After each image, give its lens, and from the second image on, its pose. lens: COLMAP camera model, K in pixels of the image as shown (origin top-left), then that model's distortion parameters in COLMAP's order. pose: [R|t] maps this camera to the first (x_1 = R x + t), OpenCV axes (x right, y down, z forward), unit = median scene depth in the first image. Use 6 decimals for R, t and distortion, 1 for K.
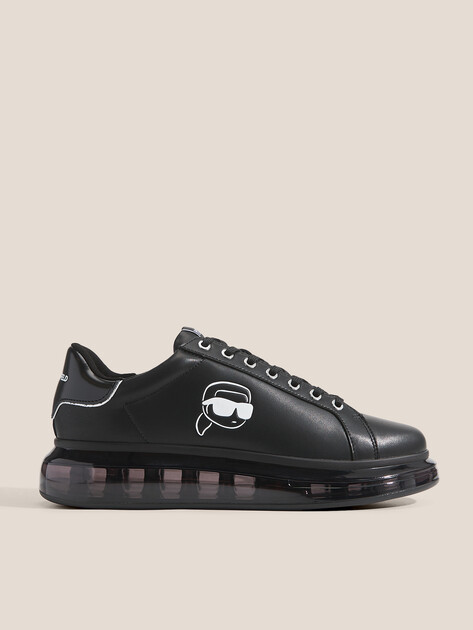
lens RADIAL K [[551.2, 0, 236.1], [0, 551.2, 316.7], [0, 0, 1]] dist [-0.063192, -0.000952]
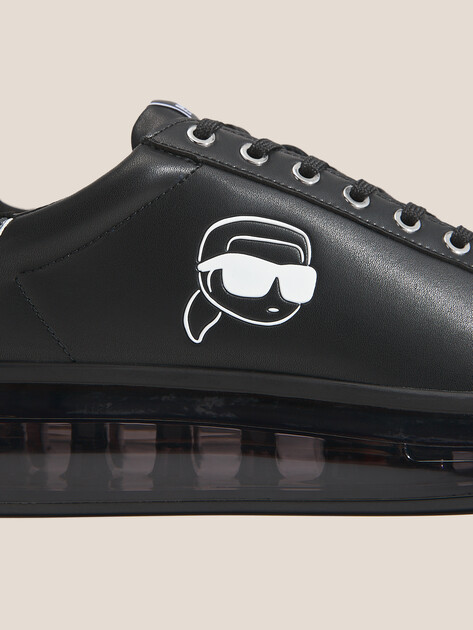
lens RADIAL K [[937.7, 0, 238.1], [0, 937.7, 315.3], [0, 0, 1]] dist [-0.190785, 0.000000]
pose [[0.999462, -0.017294, -0.027853, -0.010181], [0.022792, 0.977194, 0.211121, 0.039470], [0.023566, -0.211643, 0.977063, 0.273943]]
